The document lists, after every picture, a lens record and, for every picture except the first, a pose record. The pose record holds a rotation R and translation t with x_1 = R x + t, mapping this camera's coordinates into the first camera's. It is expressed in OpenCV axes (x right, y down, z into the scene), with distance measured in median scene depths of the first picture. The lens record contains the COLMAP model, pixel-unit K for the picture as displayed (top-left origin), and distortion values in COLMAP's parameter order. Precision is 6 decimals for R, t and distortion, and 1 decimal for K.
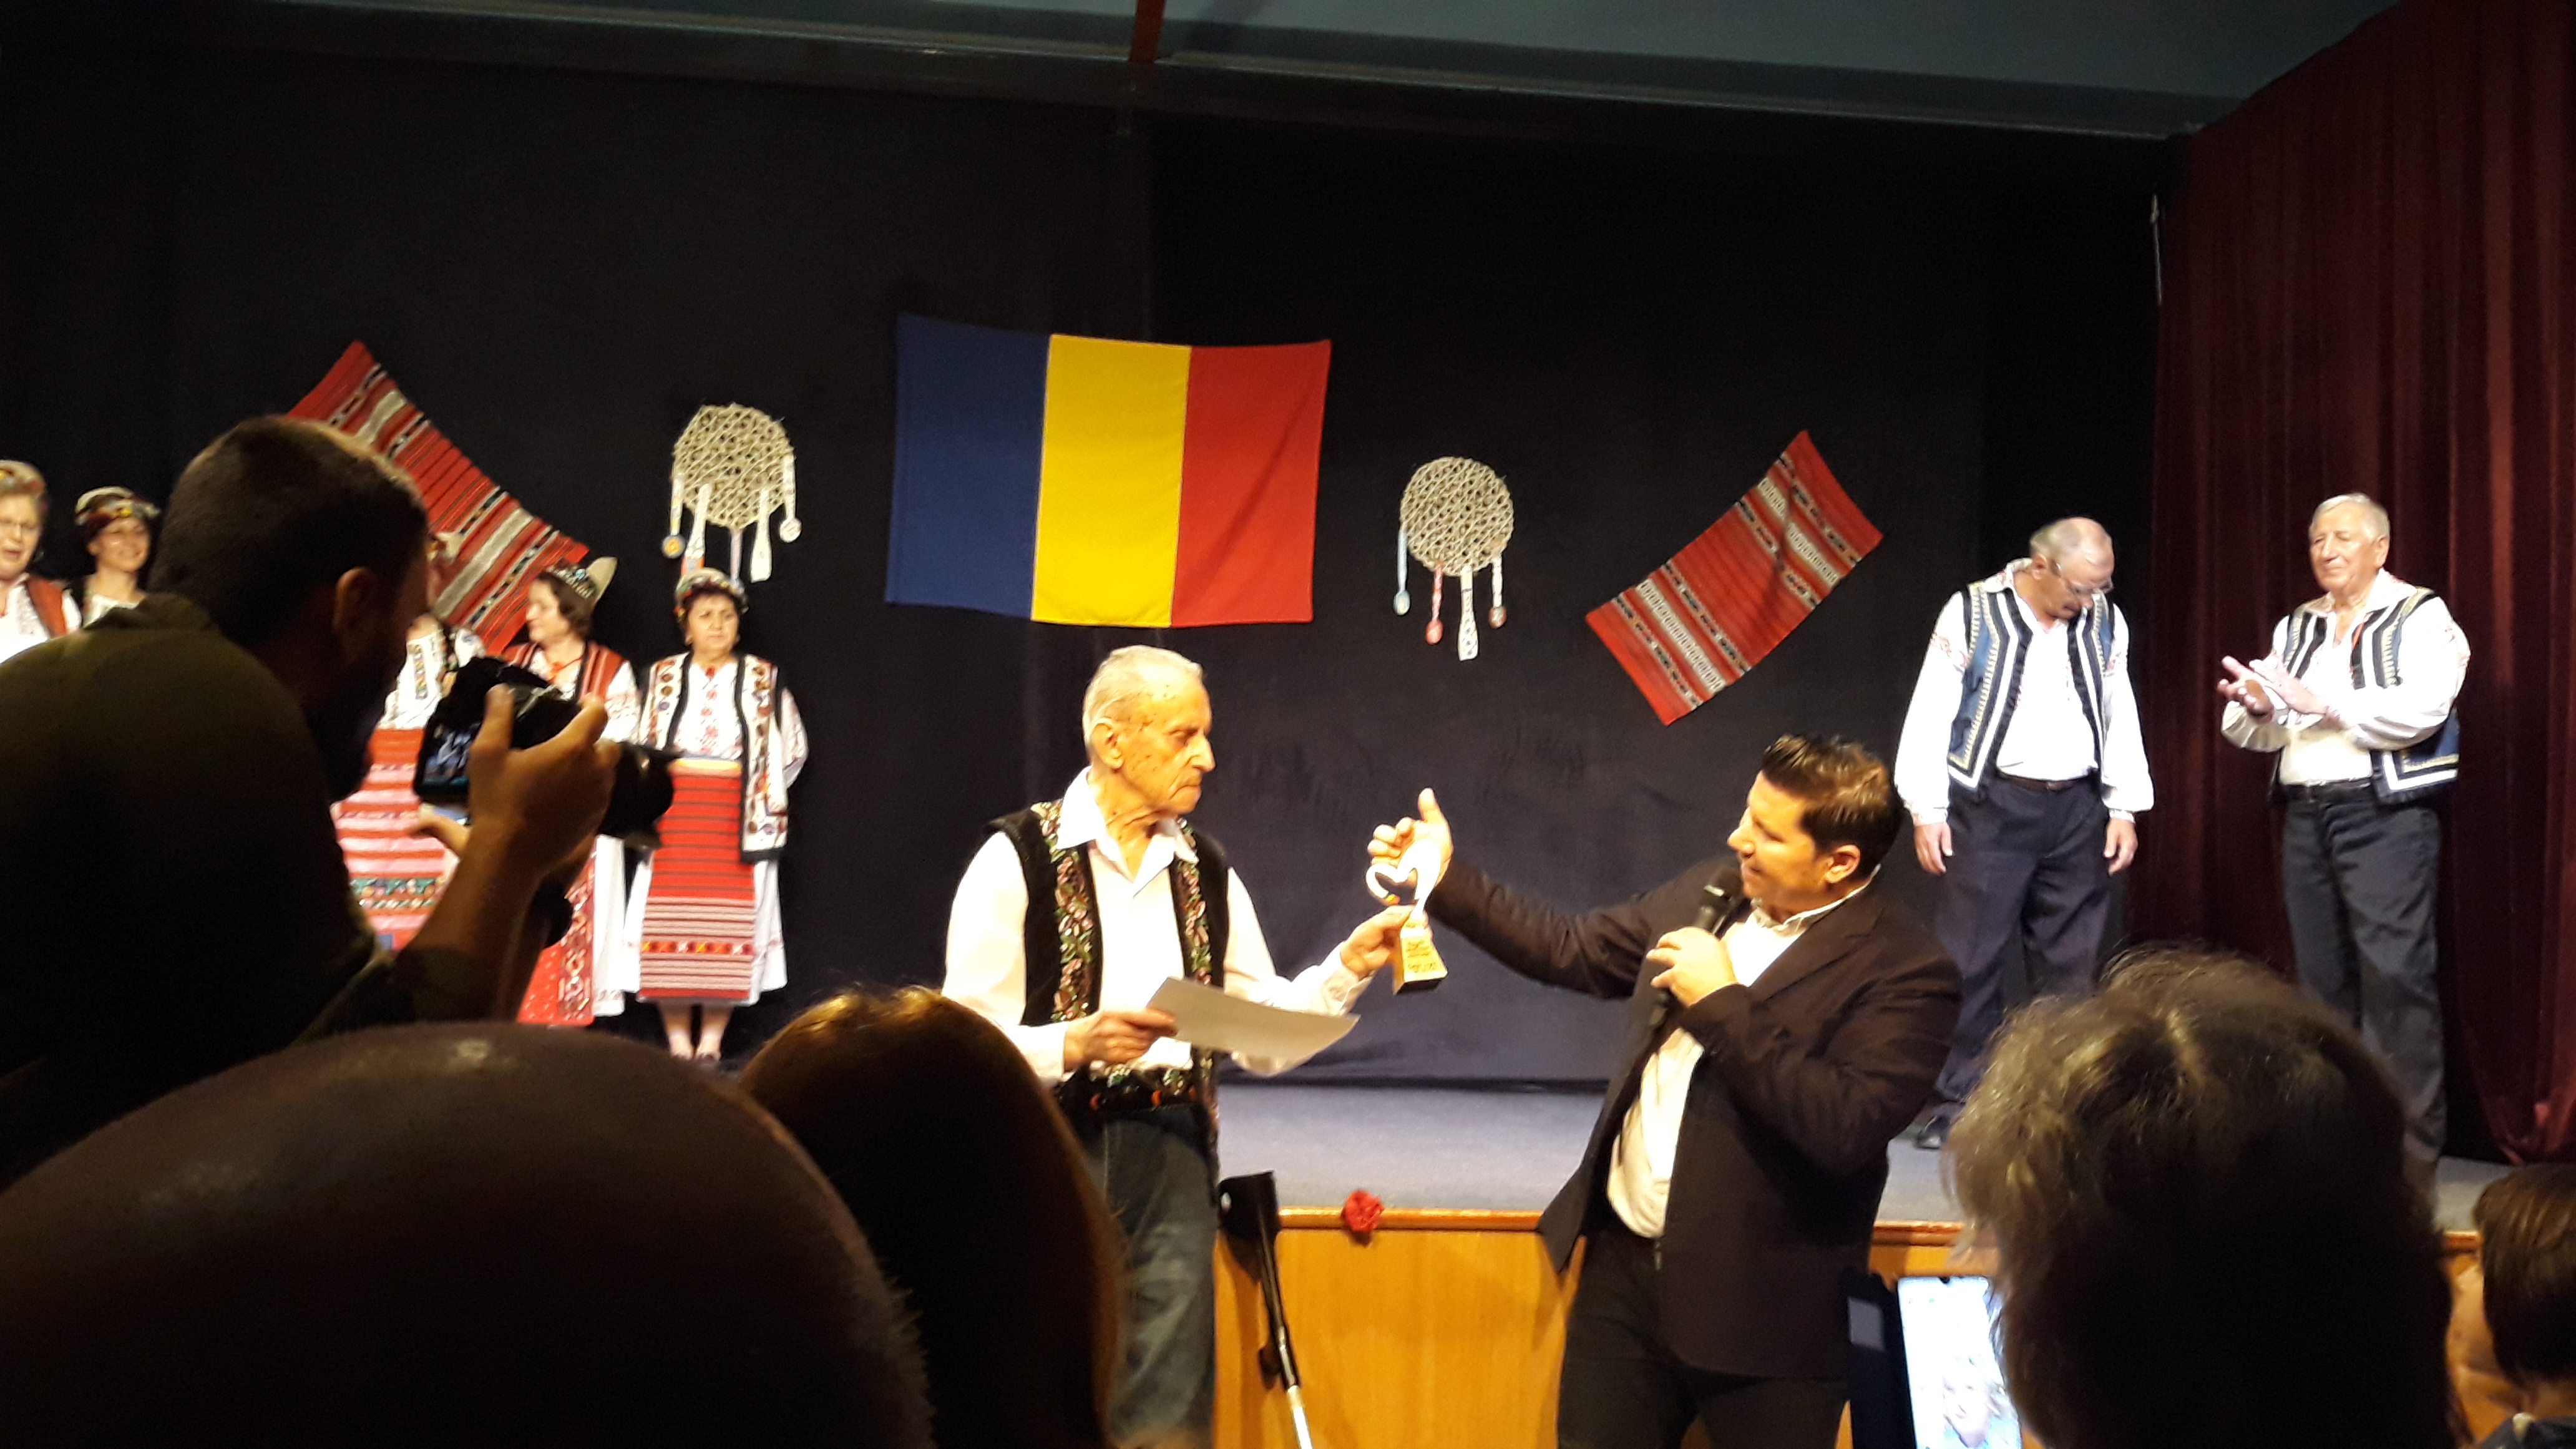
lens RADIAL K [[3478.8, 0, 1293.6], [0, 3478.8, 713.8], [0, 0, 1]] dist [0.205635, 0.000000]
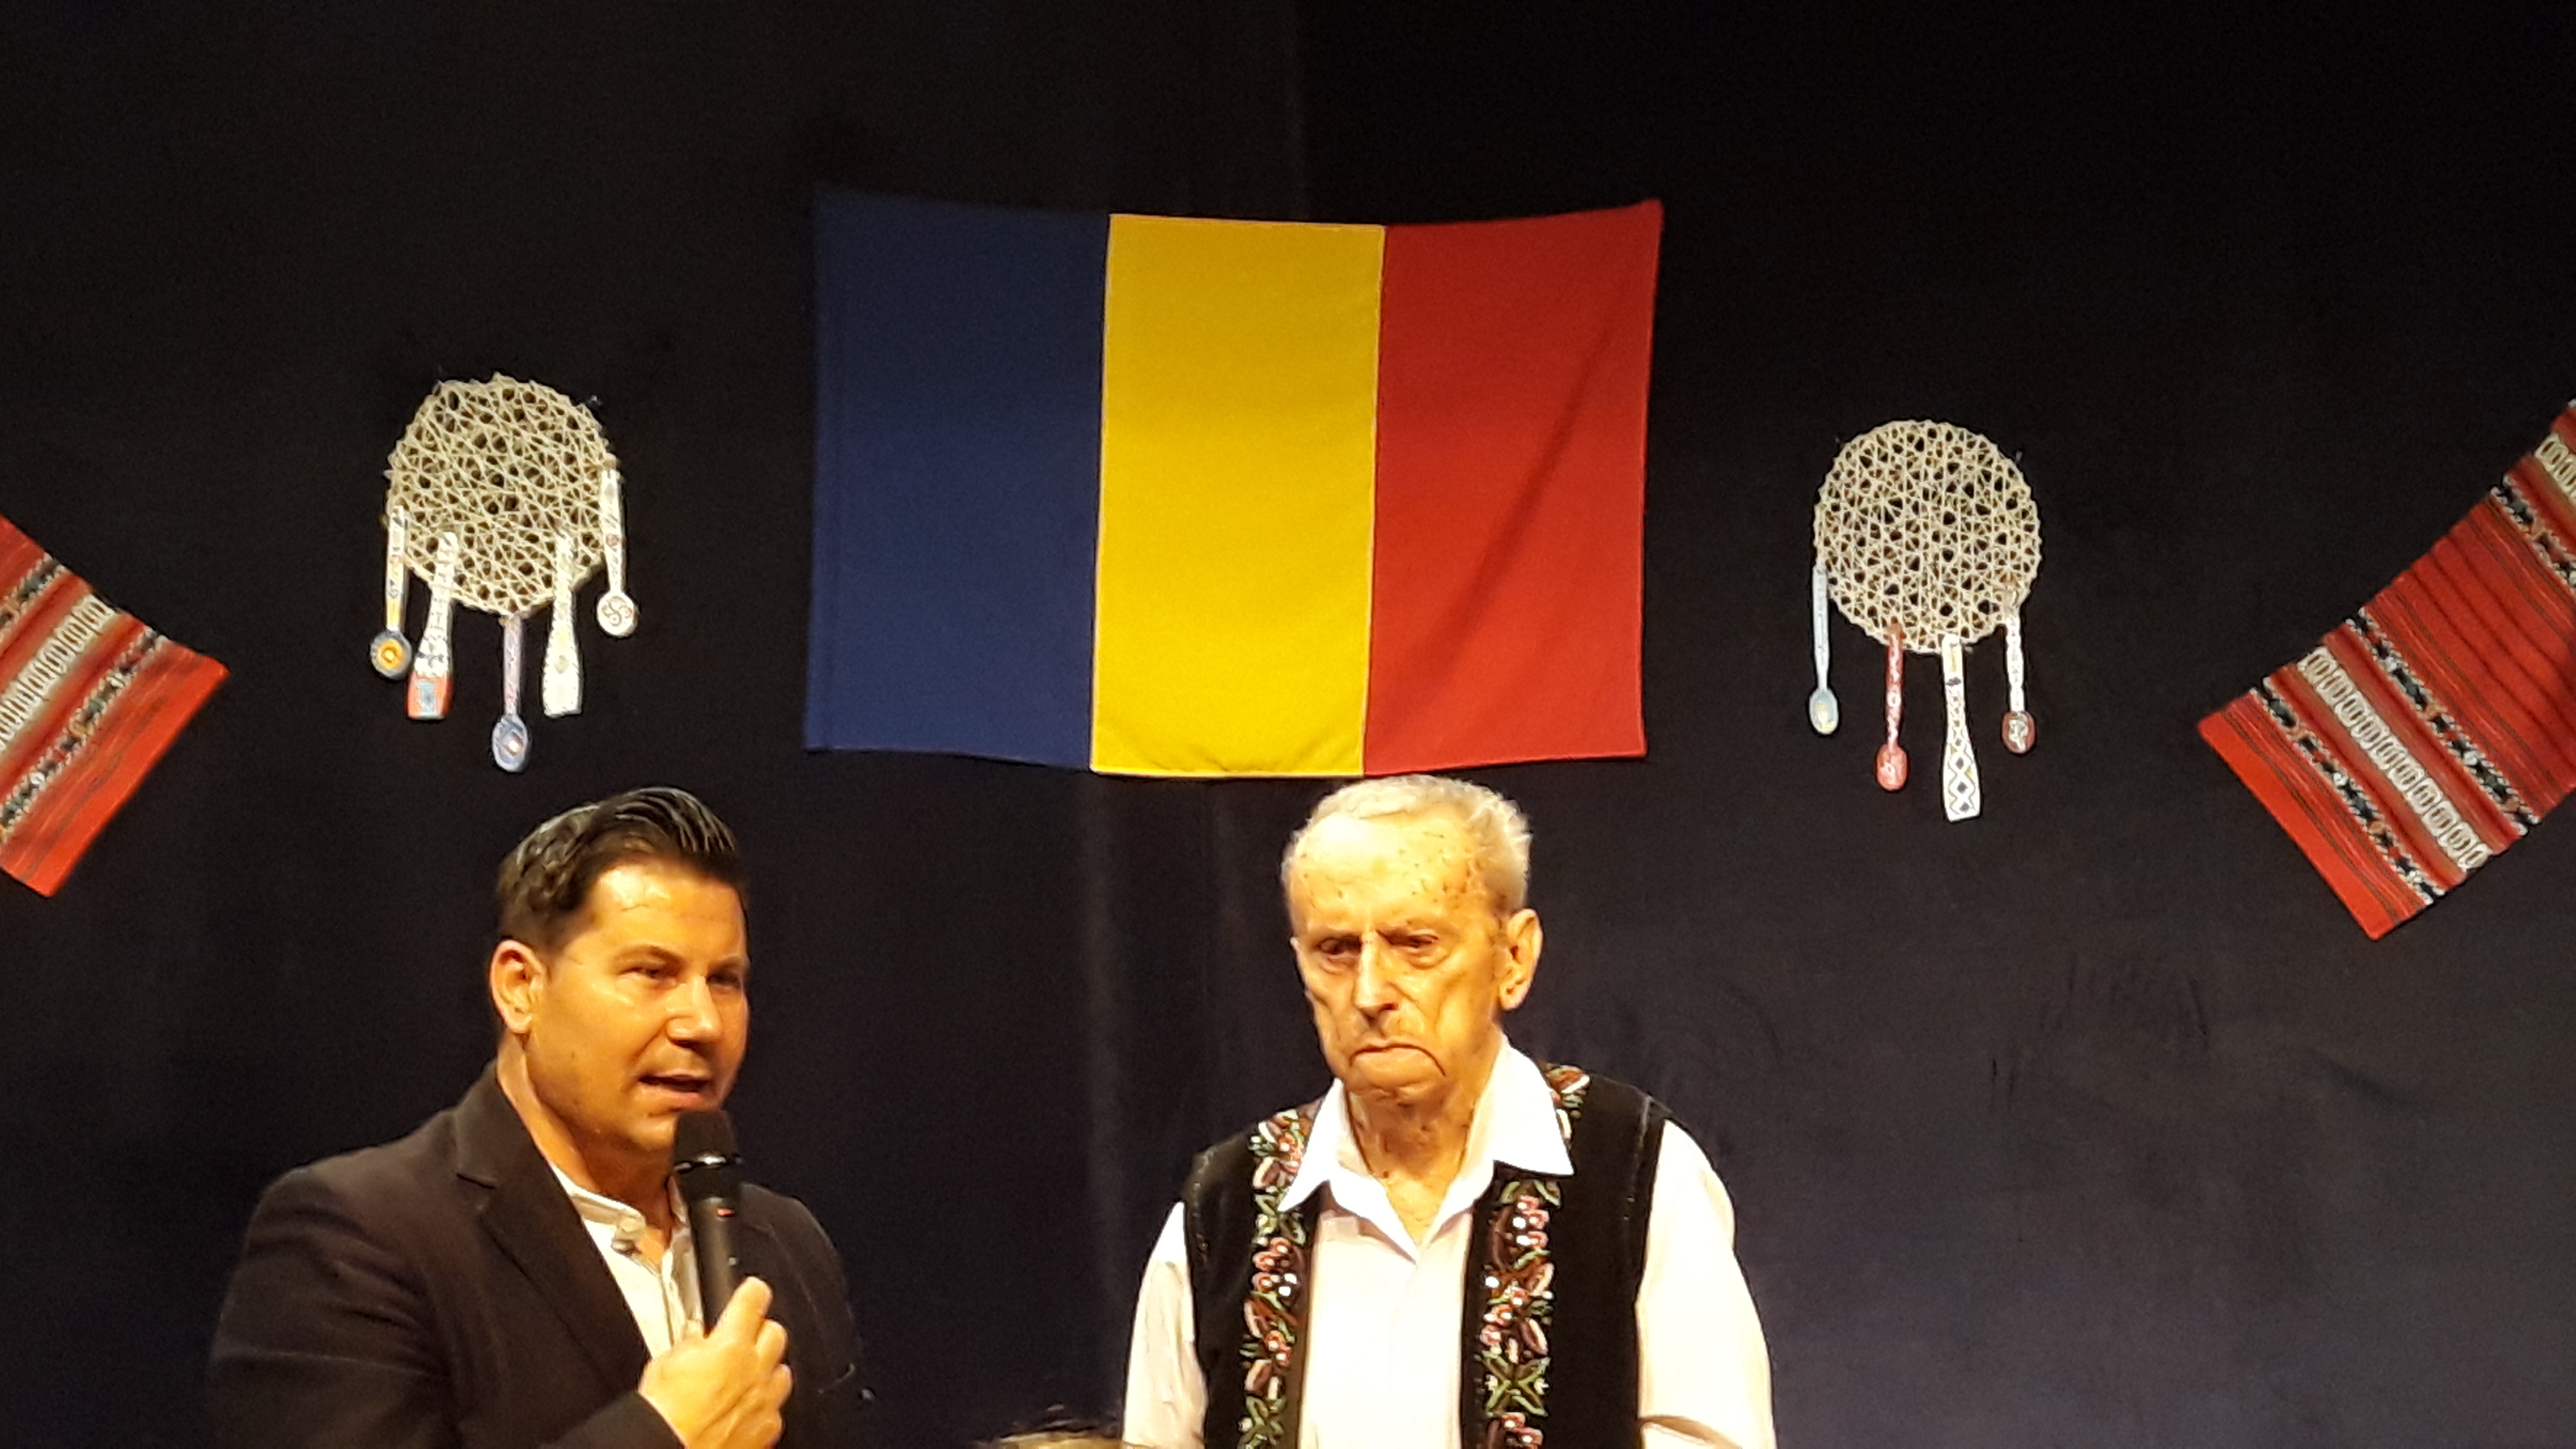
lens RADIAL K [[3478.8, 0, 1279.4], [0, 3478.8, 781.5], [0, 0, 1]] dist [0.205635, 0.000000]
pose [[0.997686, -0.035683, -0.057880, -0.018358], [0.034508, 0.999180, -0.021184, -0.013935], [0.058589, 0.019138, 0.998099, 0.491109]]
